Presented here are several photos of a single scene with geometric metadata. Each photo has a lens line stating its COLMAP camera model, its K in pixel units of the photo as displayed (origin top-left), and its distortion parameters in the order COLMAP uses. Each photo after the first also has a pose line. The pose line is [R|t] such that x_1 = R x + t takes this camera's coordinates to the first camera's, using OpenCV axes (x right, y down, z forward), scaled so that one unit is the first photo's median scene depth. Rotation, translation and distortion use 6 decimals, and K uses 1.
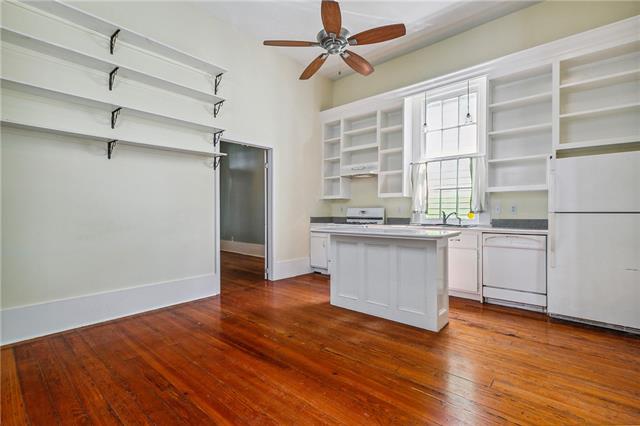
lens RADIAL K [[291.6, 0, 317.8], [0, 291.6, 212.6], [0, 0, 1]] dist [0.002357, 0.000652]
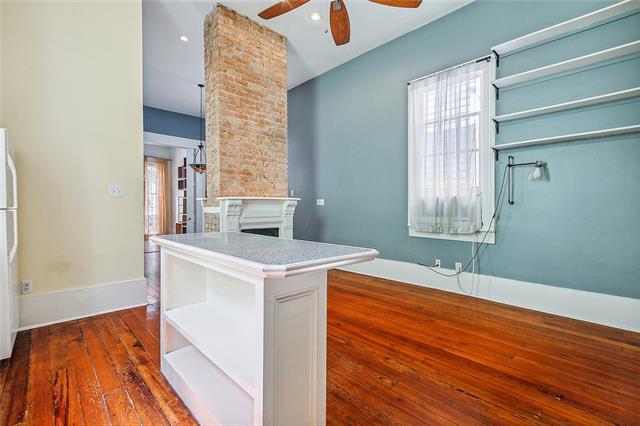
lens RADIAL K [[291.6, 0, 318.7], [0, 291.6, 210.7], [0, 0, 1]] dist [0.002357, 0.000652]
pose [[-0.994947, -0.004907, 0.100281, 0.008976], [-0.004586, 0.999984, 0.003431, -0.001122], [-0.100296, 0.002954, -0.994953, 0.985859]]
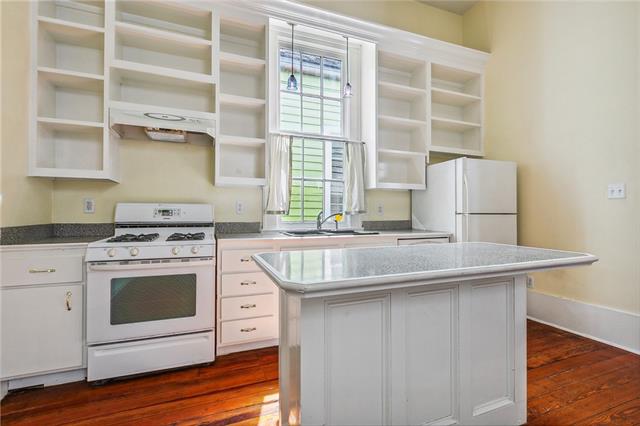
lens RADIAL K [[291.6, 0, 318.2], [0, 291.6, 212.2], [0, 0, 1]] dist [0.002357, 0.000652]
pose [[0.464367, 0.000657, 0.885643, -0.162976], [-0.003157, 0.999995, 0.000913, -0.003264], [-0.885637, -0.003220, 0.464367, 0.603080]]
